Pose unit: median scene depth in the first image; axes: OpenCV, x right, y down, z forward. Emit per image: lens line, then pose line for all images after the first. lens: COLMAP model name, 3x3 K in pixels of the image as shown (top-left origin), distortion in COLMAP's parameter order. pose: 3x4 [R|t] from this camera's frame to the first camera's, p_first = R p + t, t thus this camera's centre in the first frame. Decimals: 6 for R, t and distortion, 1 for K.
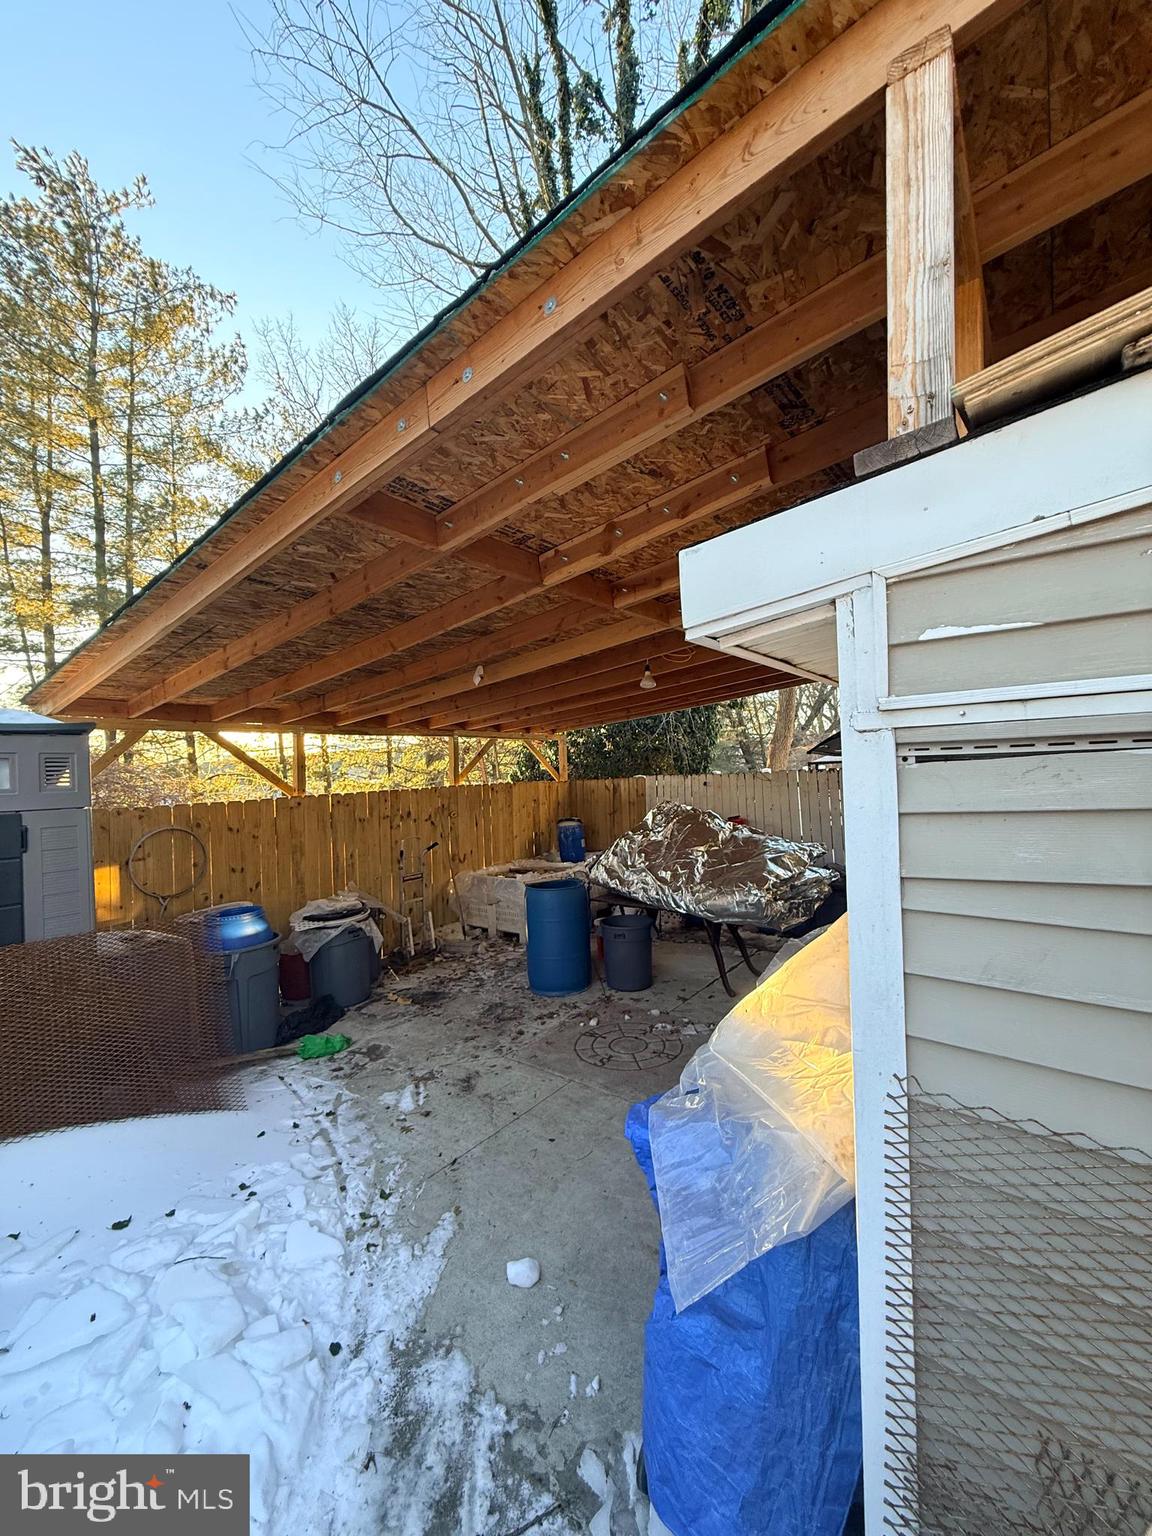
lens RADIAL K [[608.5, 0, 571.6], [0, 608.5, 761.4], [0, 0, 1]] dist [-0.000402, -0.000077]
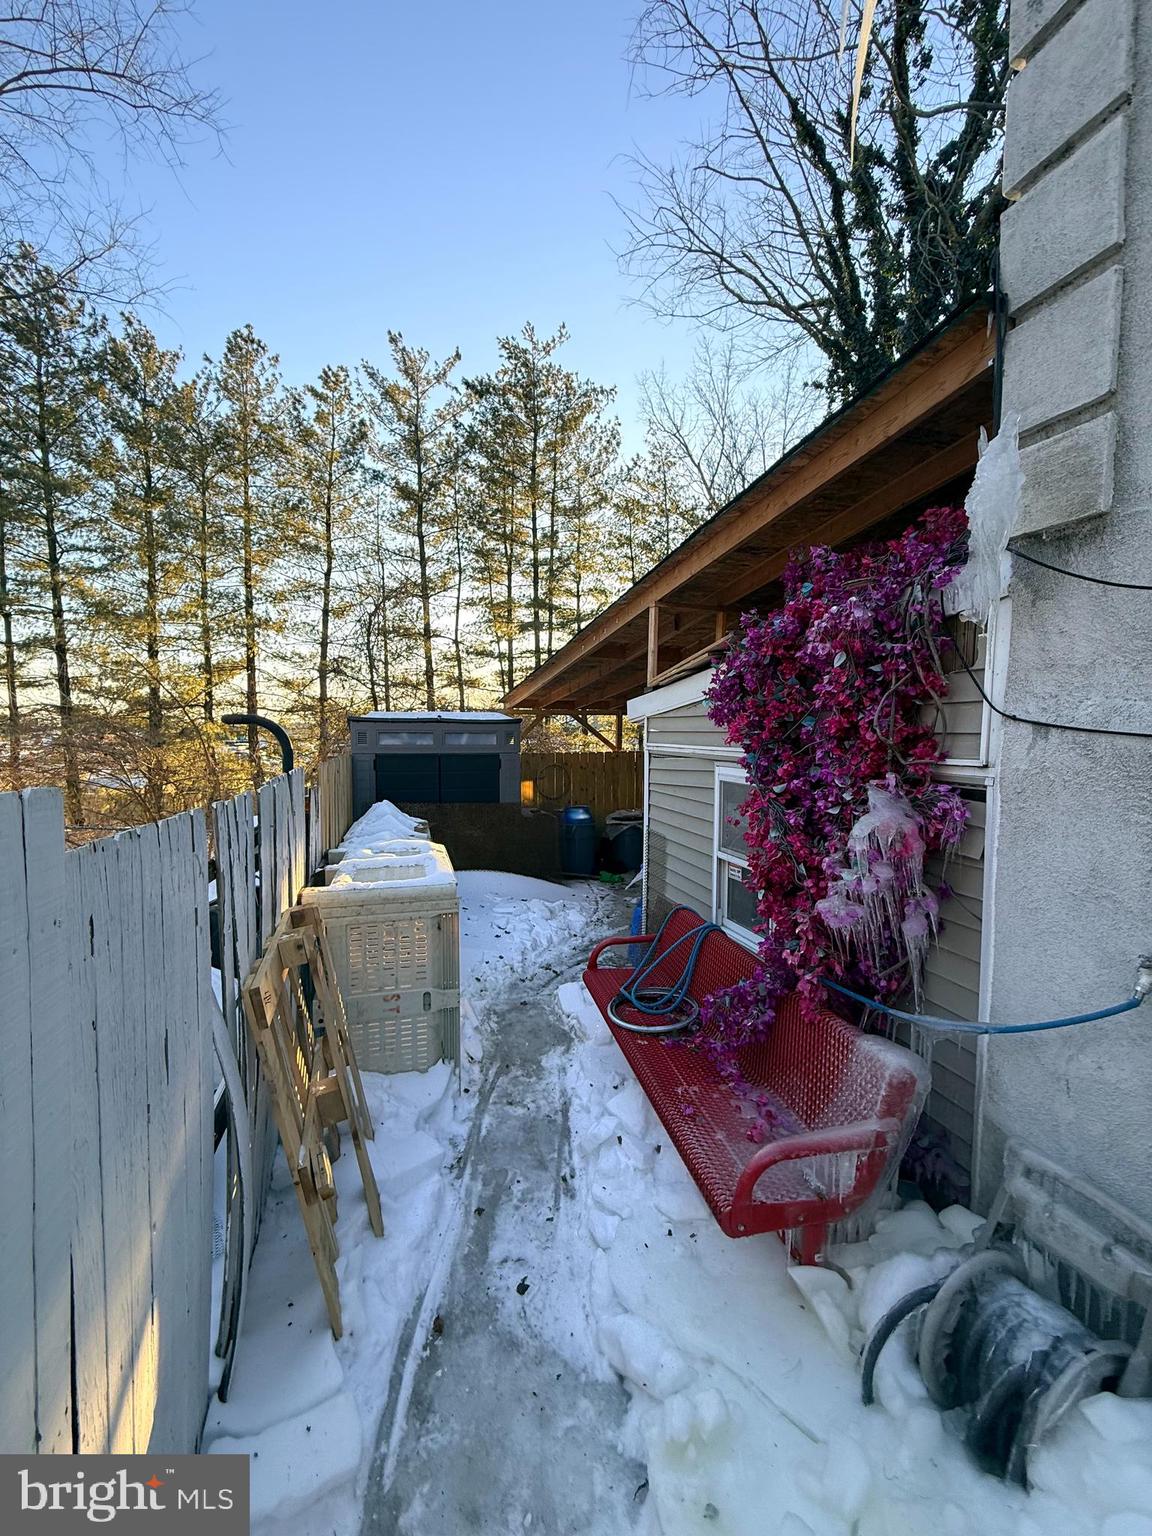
lens RADIAL K [[608.5, 0, 578.5], [0, 608.5, 762.5], [0, 0, 1]] dist [-0.000402, -0.000077]
pose [[0.825753, 0.065822, -0.560178, 0.458577], [-0.022833, 0.996254, 0.083405, -0.057020], [0.563569, -0.056082, 0.824163, -0.523865]]
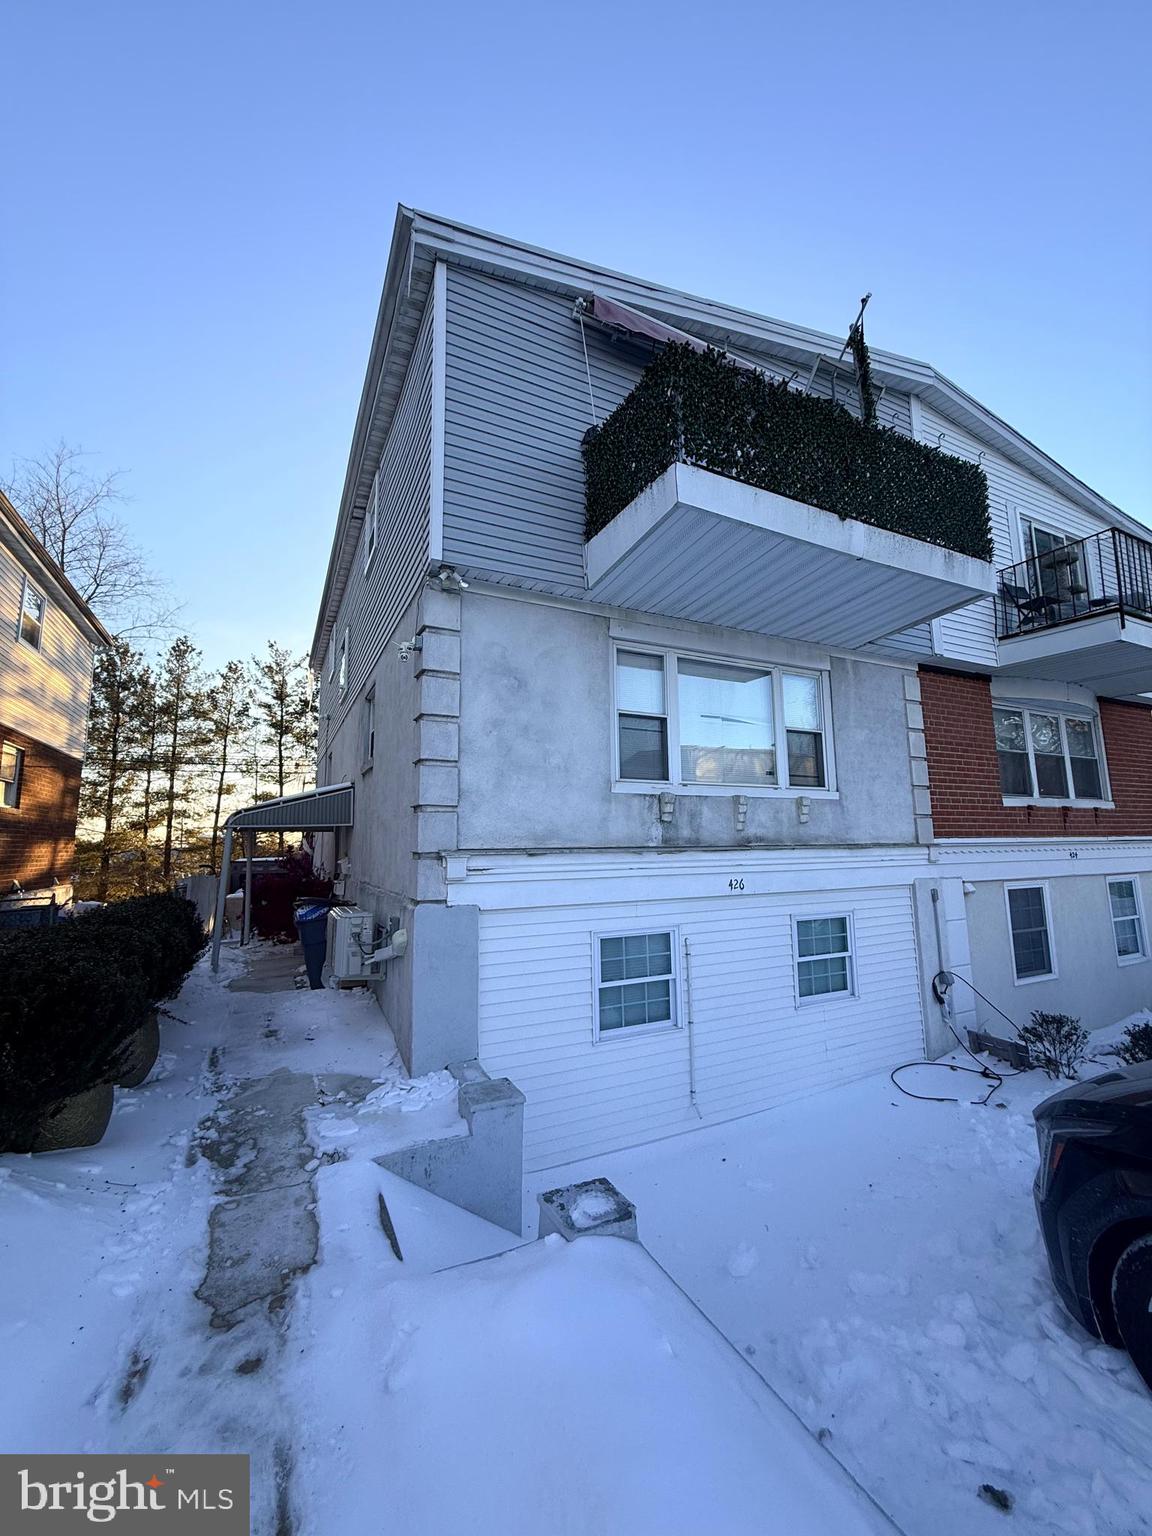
lens RADIAL K [[608.5, 0, 574.6], [0, 608.5, 768.2], [0, 0, 1]] dist [-0.000402, -0.000077]
pose [[0.900888, -0.045912, -0.431618, 2.591813], [-0.002539, 0.993816, -0.111015, -0.158101], [0.434045, 0.101108, 0.895199, -2.005161]]
